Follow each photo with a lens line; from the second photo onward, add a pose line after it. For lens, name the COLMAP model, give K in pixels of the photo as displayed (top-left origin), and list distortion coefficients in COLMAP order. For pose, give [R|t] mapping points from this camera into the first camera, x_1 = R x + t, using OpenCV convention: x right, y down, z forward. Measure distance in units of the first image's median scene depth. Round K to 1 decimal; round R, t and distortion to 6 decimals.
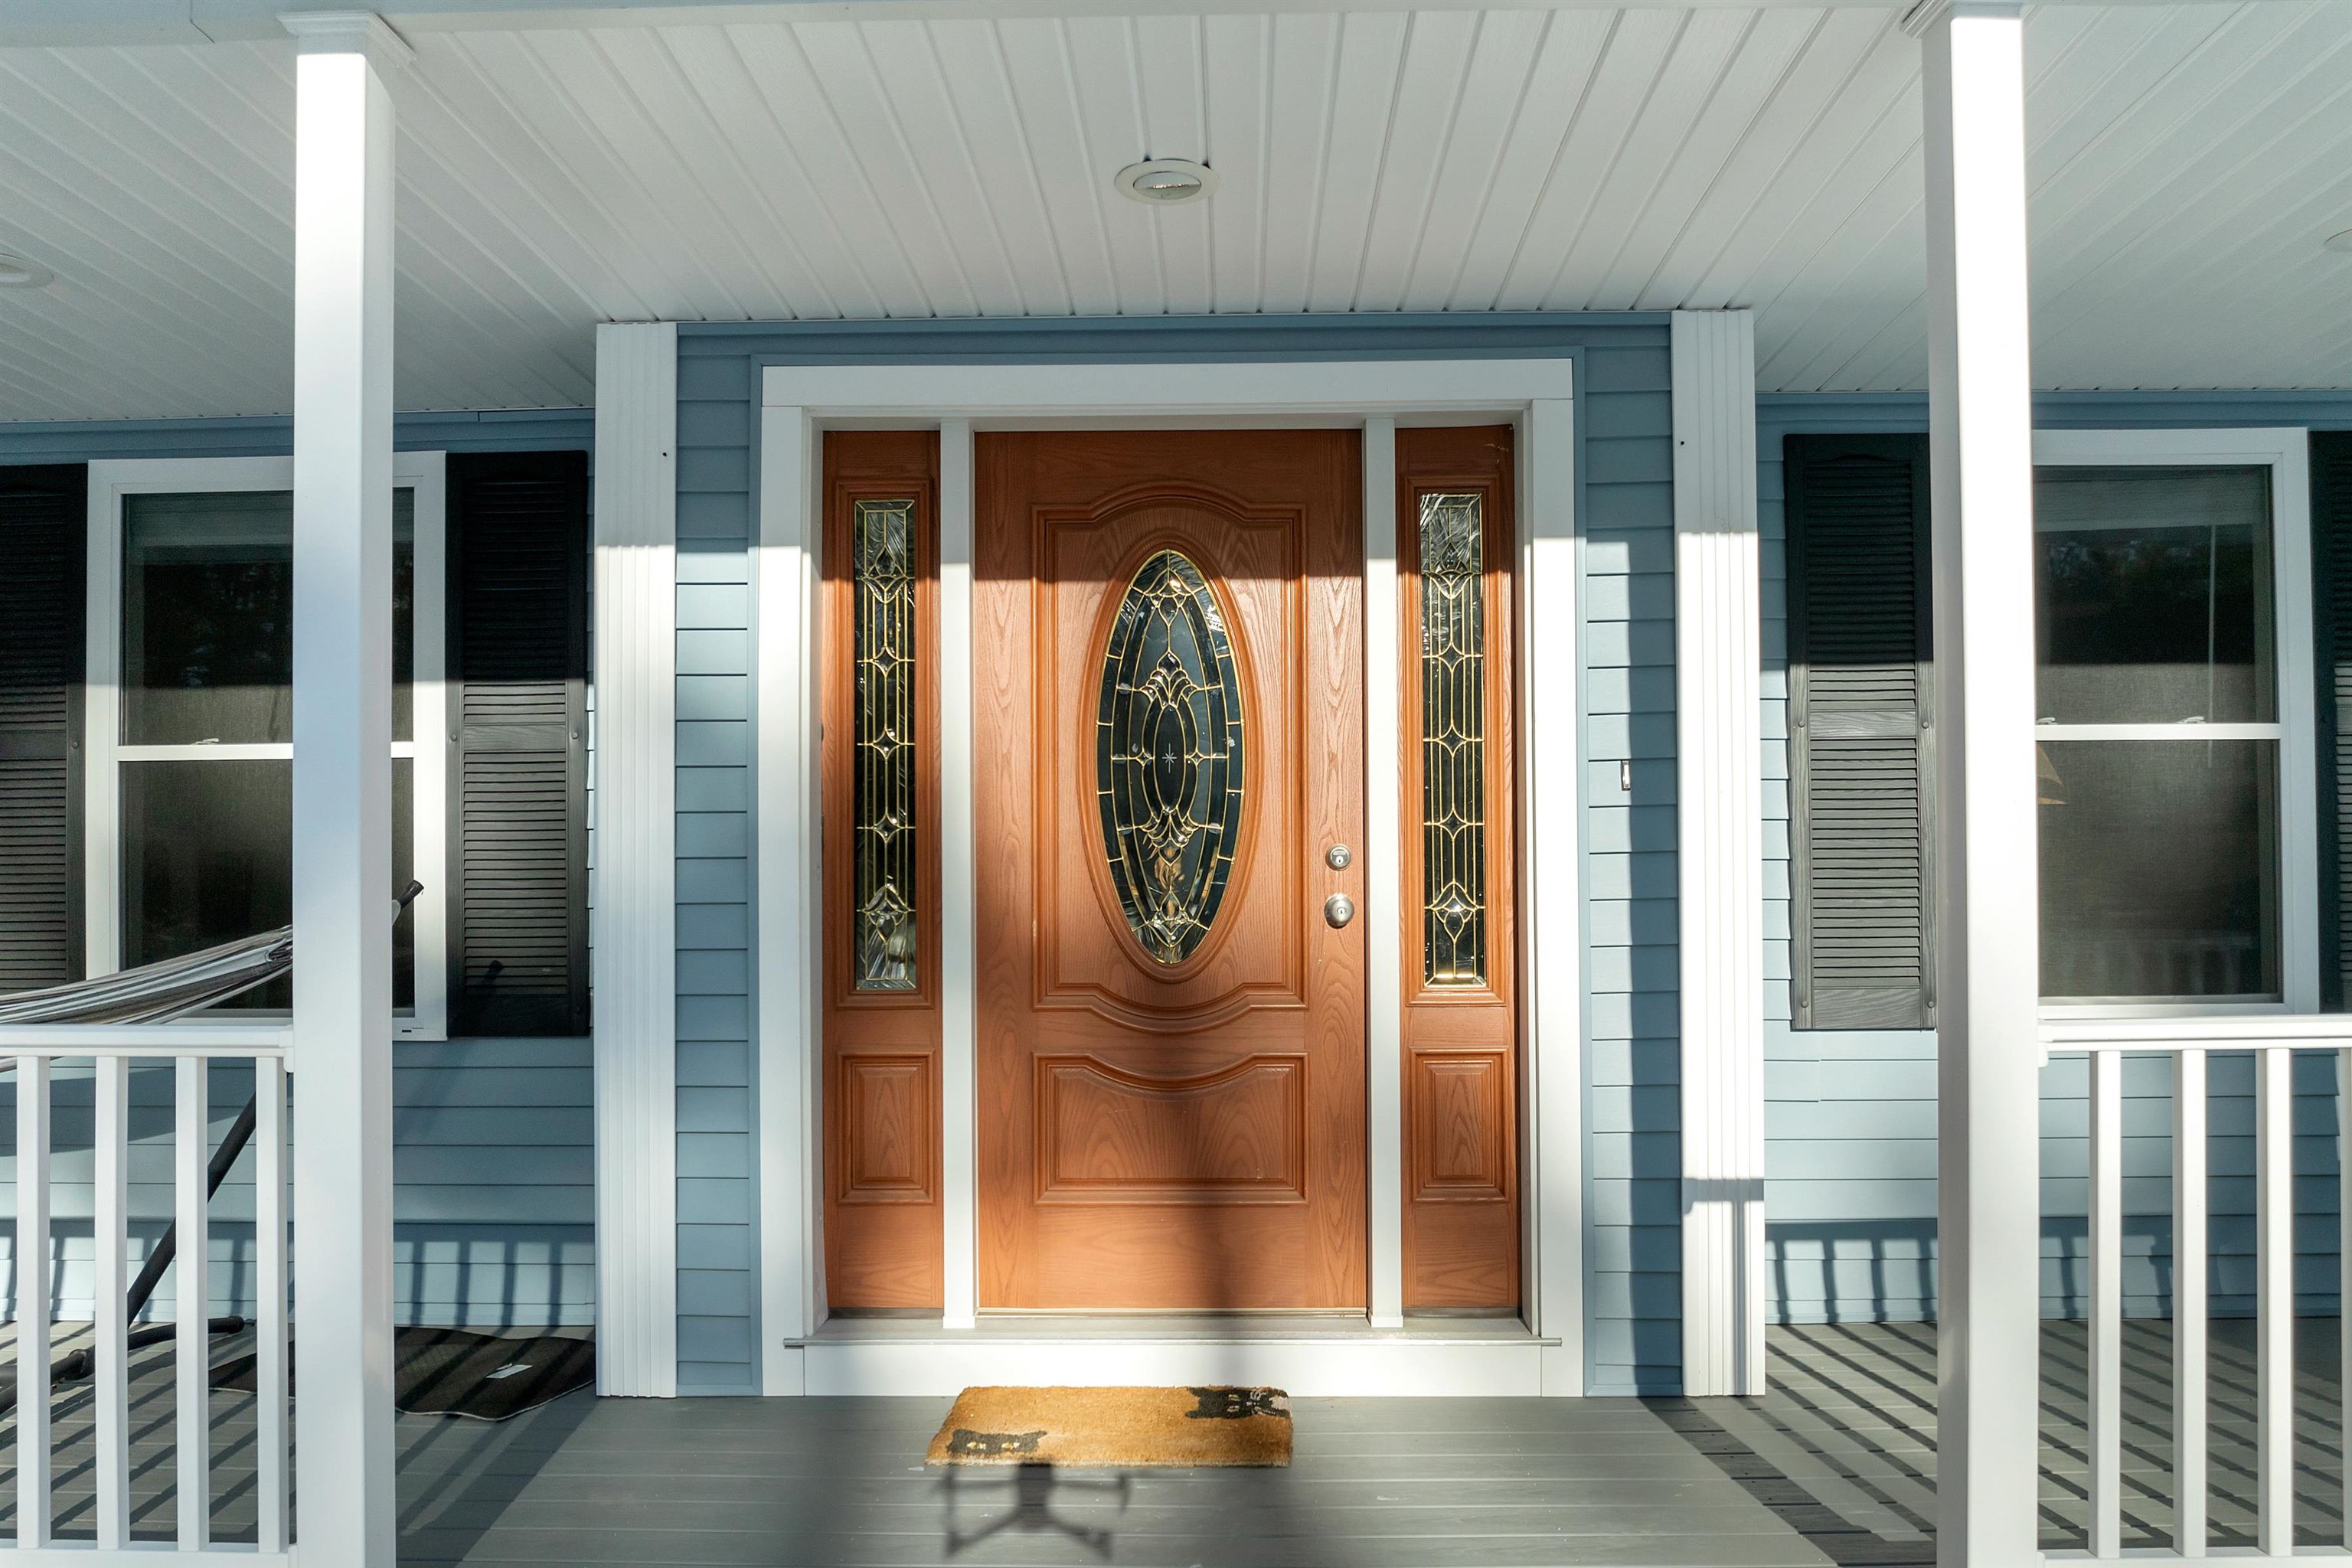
lens RADIAL K [[1716.9, 0, 1170.8], [0, 1716.9, 785.9], [0, 0, 1]] dist [-0.030543, 0.004200]
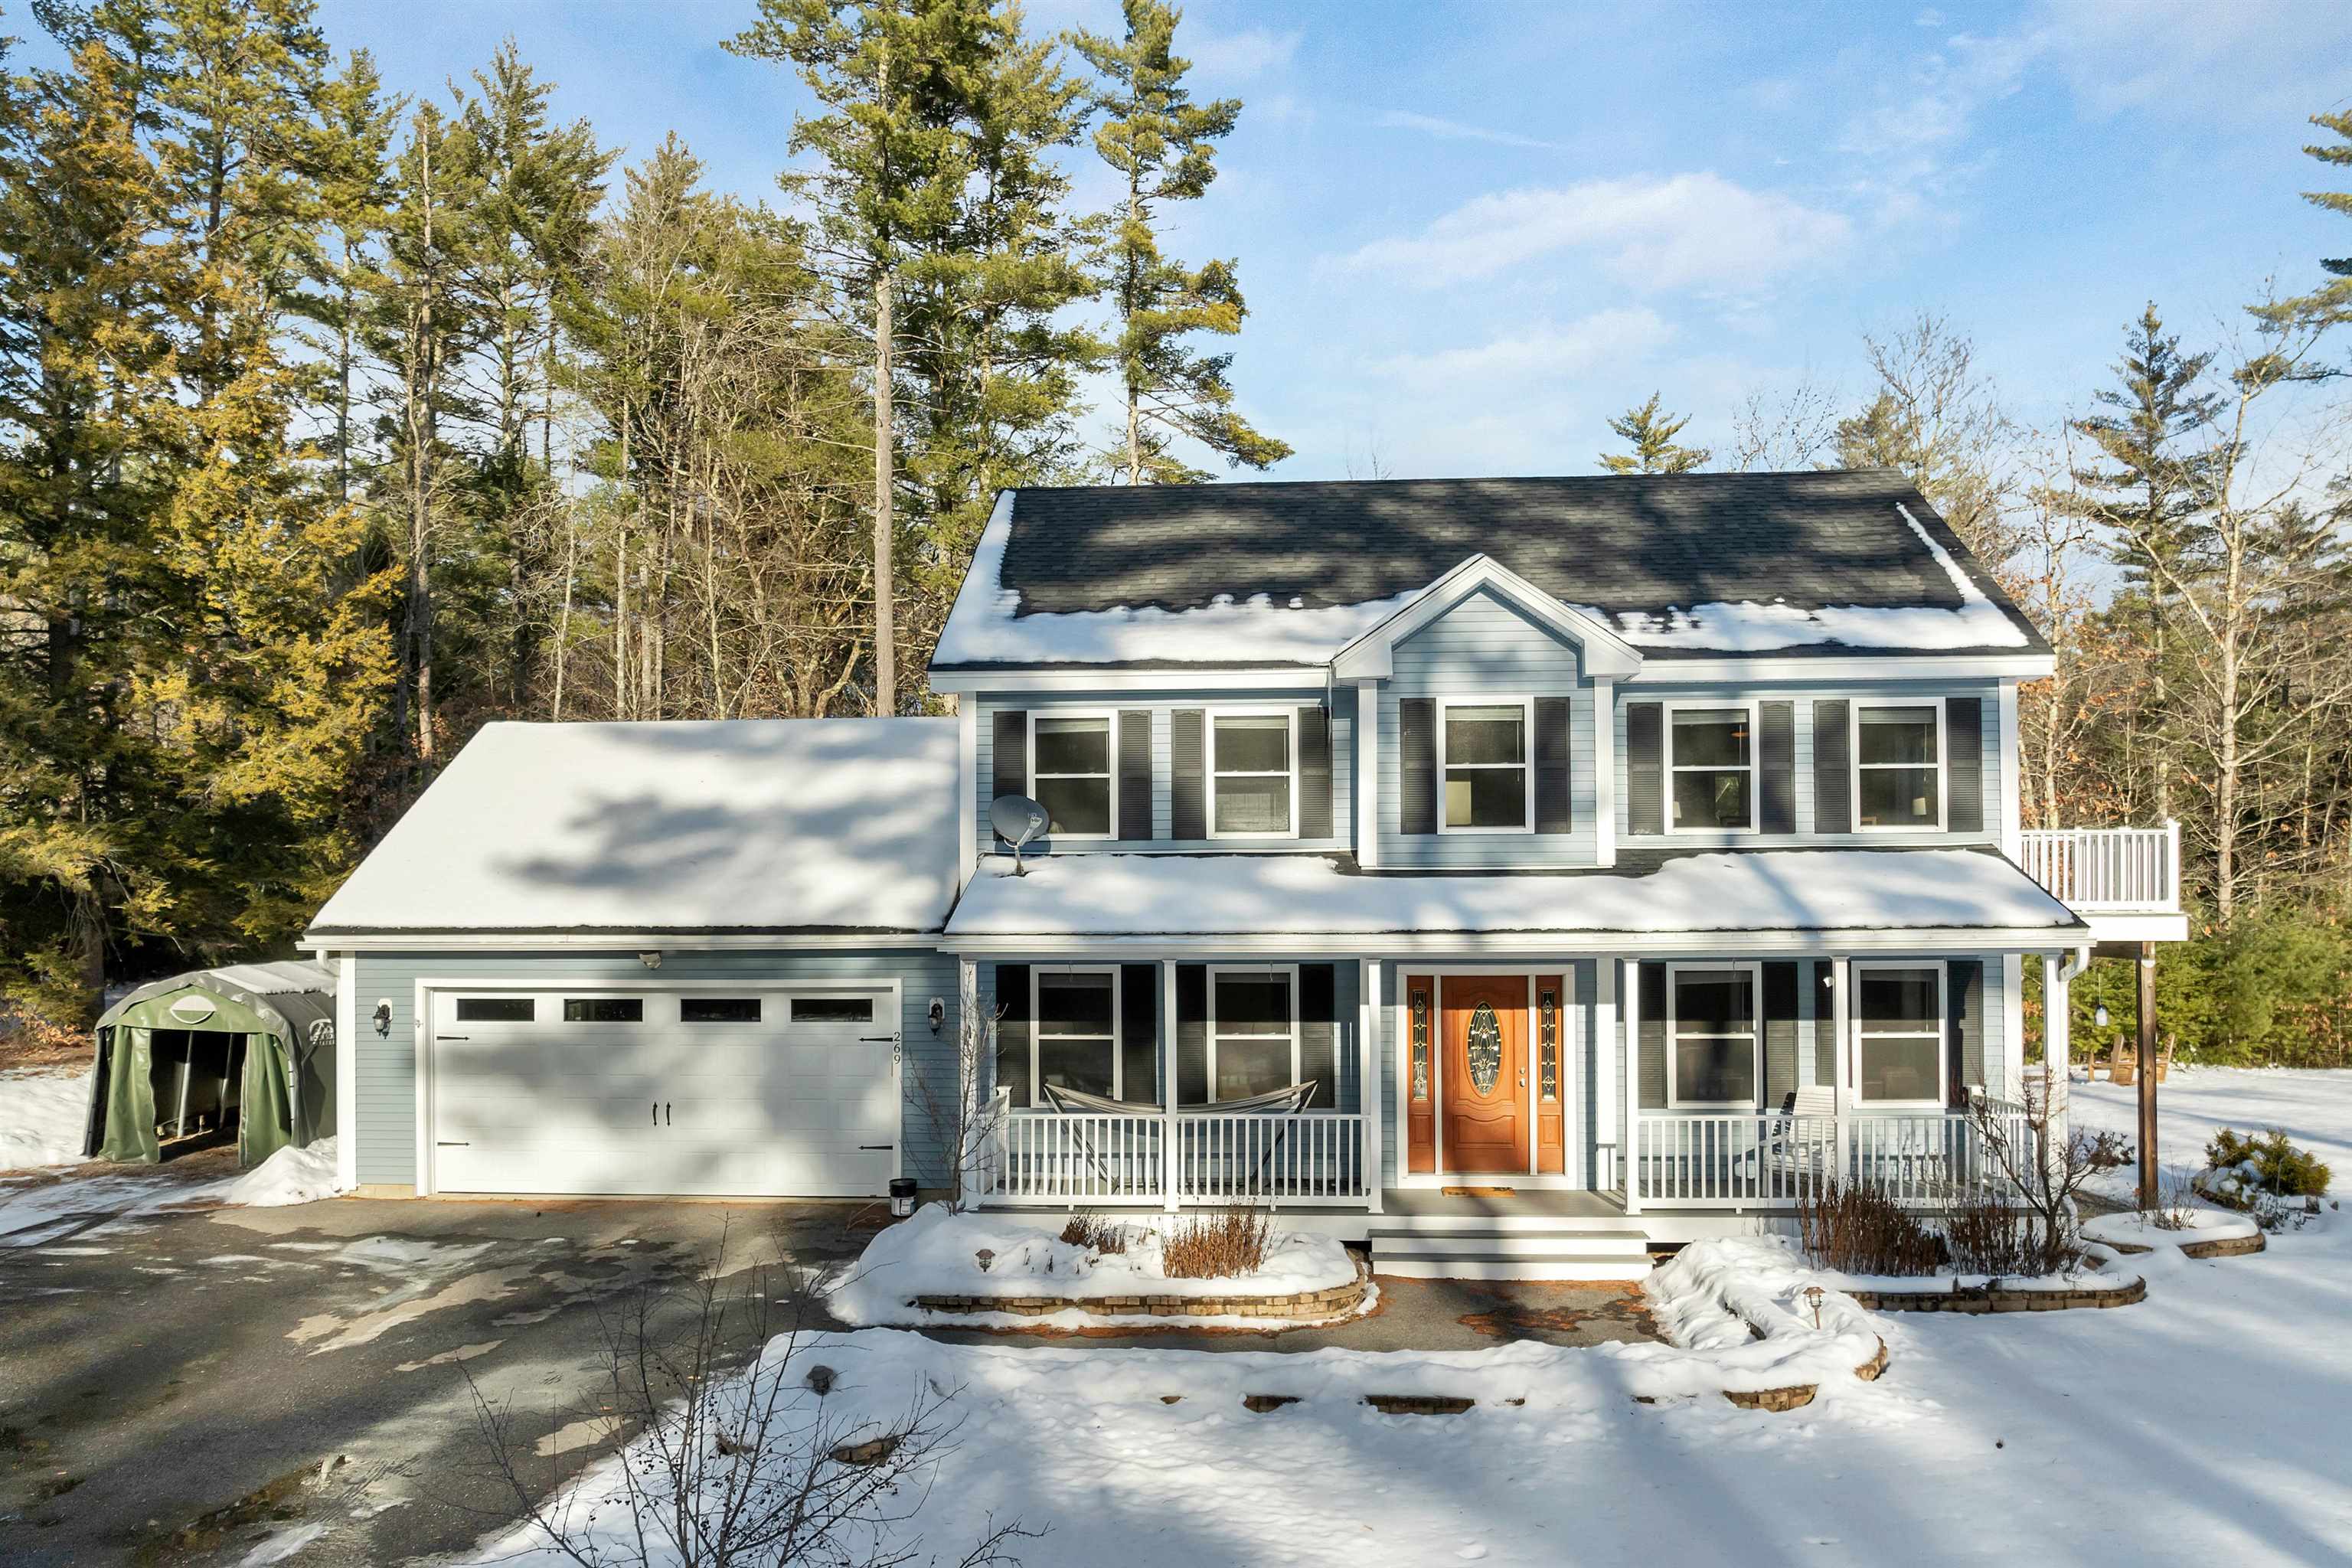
lens RADIAL K [[1716.9, 0, 1182.4], [0, 1716.9, 787.7], [0, 0, 1]] dist [-0.030543, 0.004200]
pose [[0.998800, 0.005385, -0.048678, -0.591615], [-0.006815, 0.999549, -0.029262, -0.579147], [0.048499, 0.029559, 0.998386, -3.633018]]
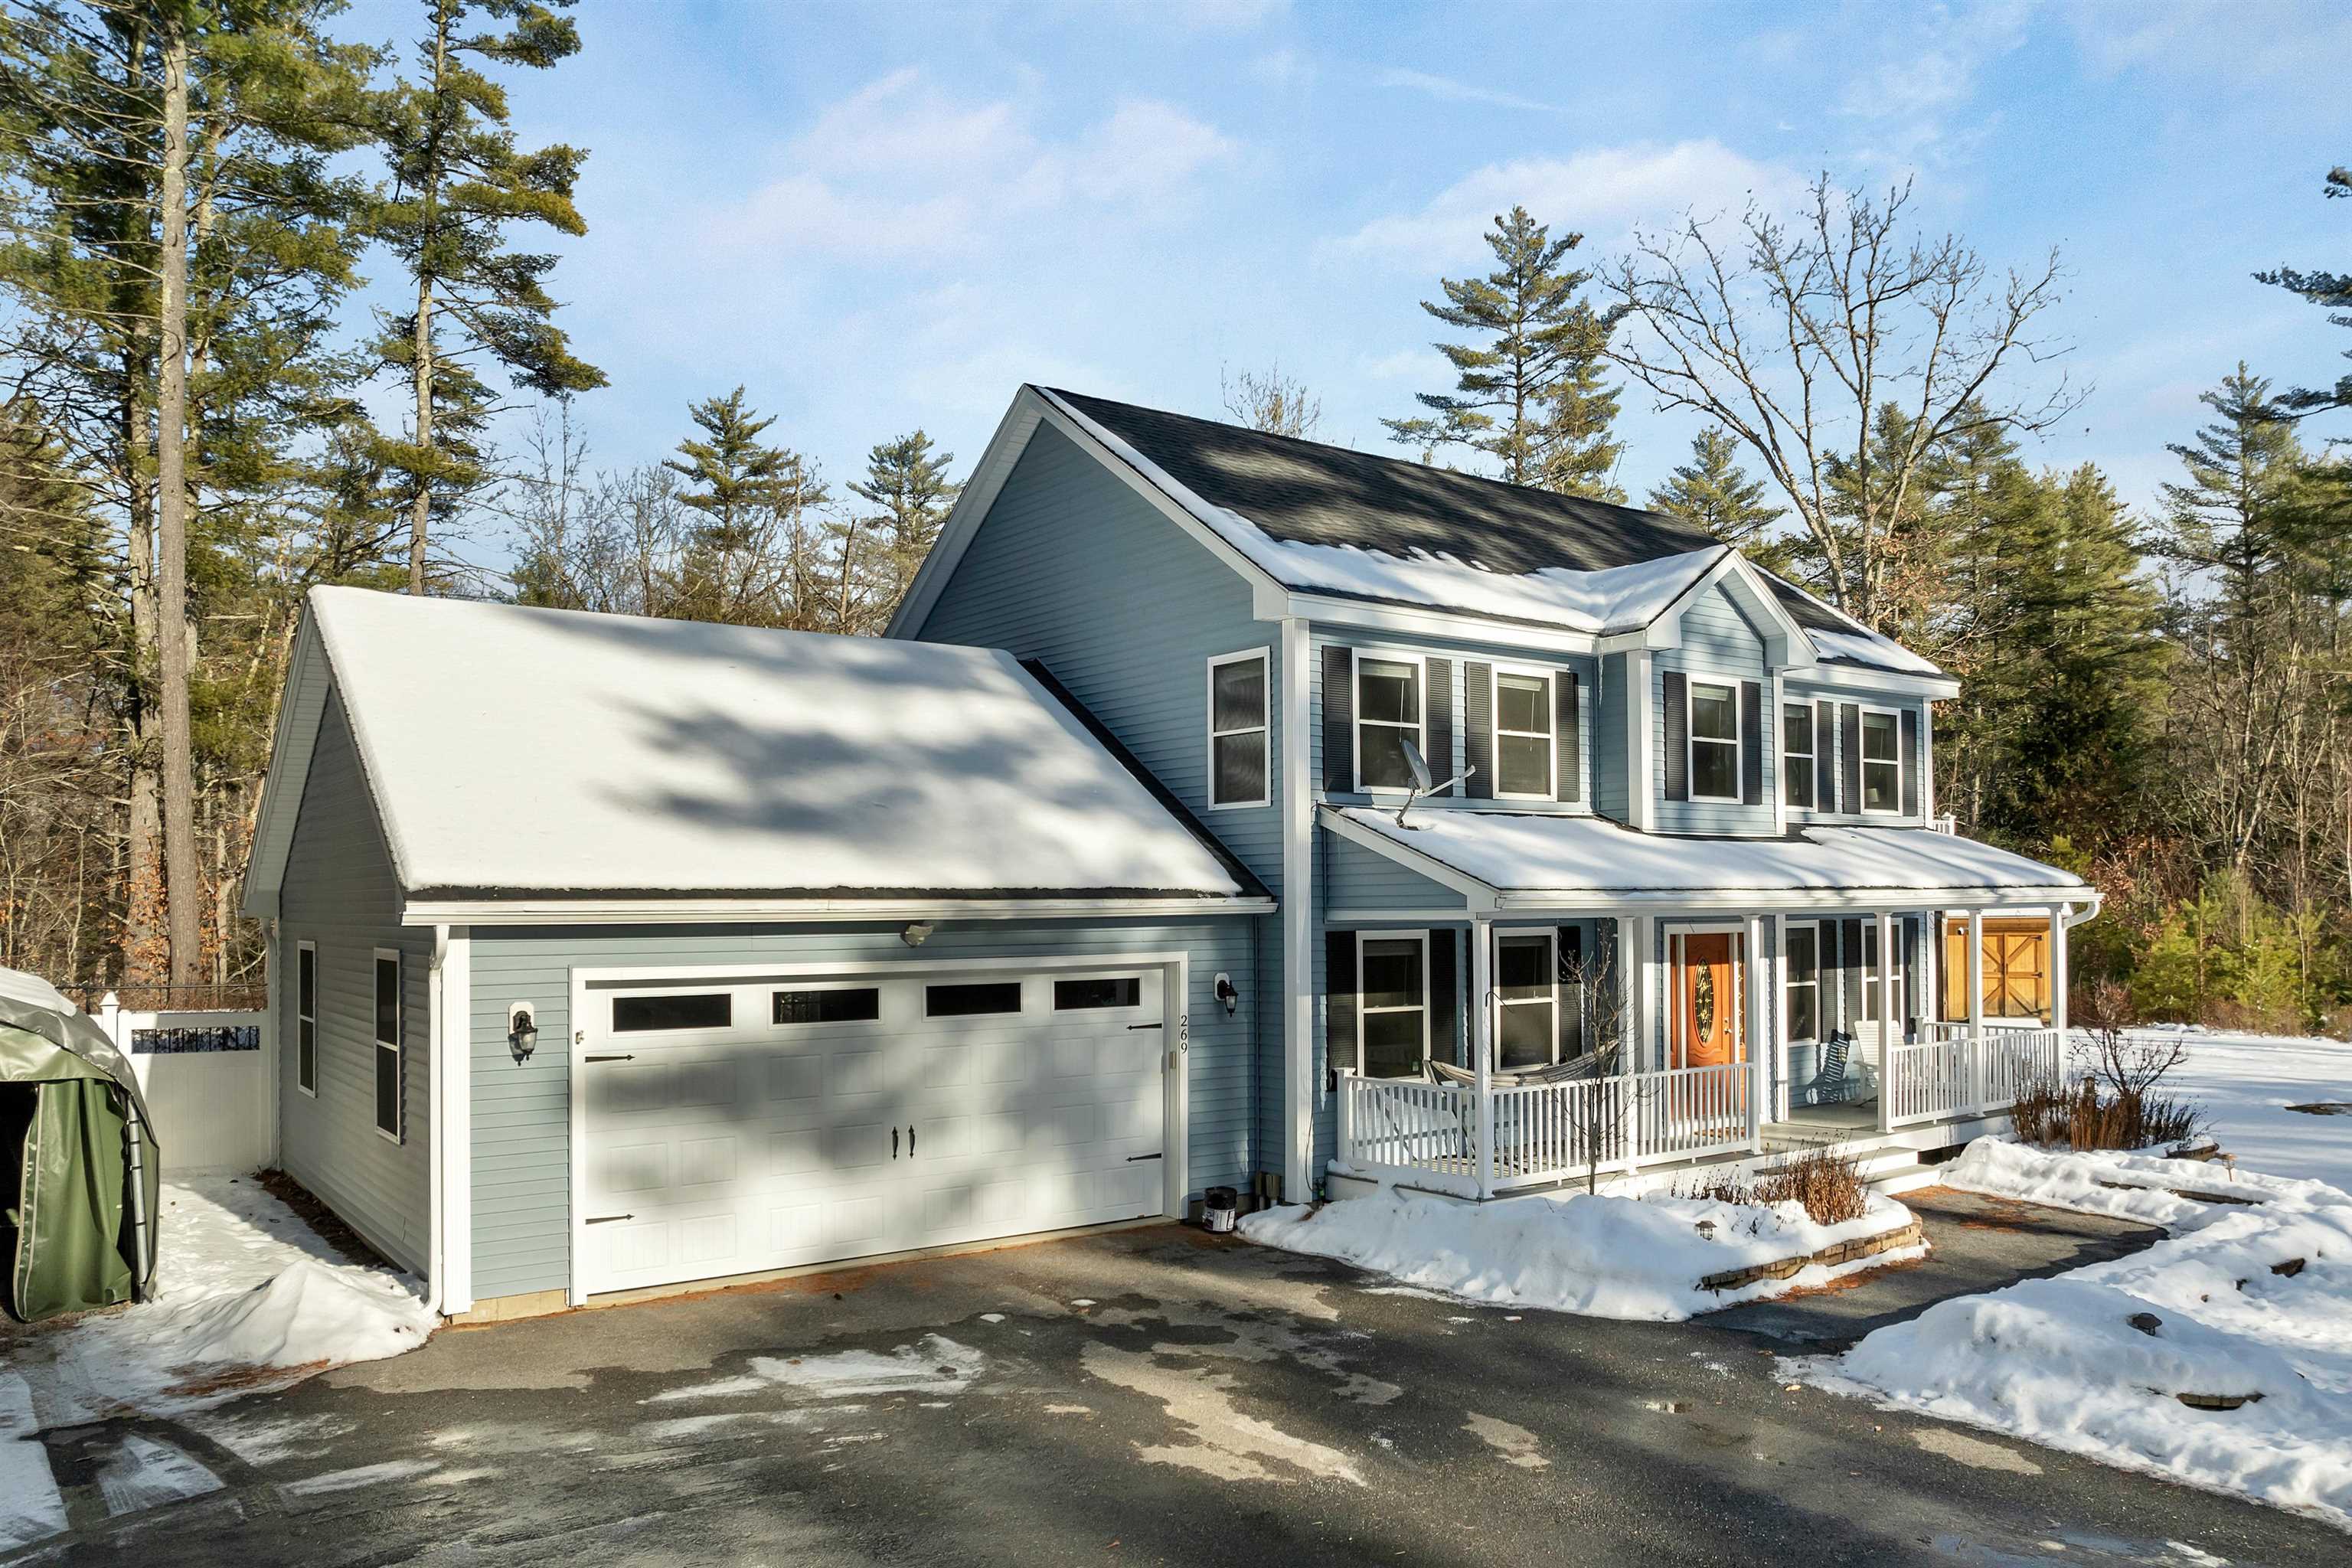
lens RADIAL K [[1716.9, 0, 1173.7], [0, 1716.9, 786.3], [0, 0, 1]] dist [-0.030543, 0.004200]
pose [[0.783074, 0.050784, 0.619852, -4.332748], [-0.025059, 0.998428, -0.050144, -0.352968], [-0.621424, 0.023734, 0.783115, -1.920413]]
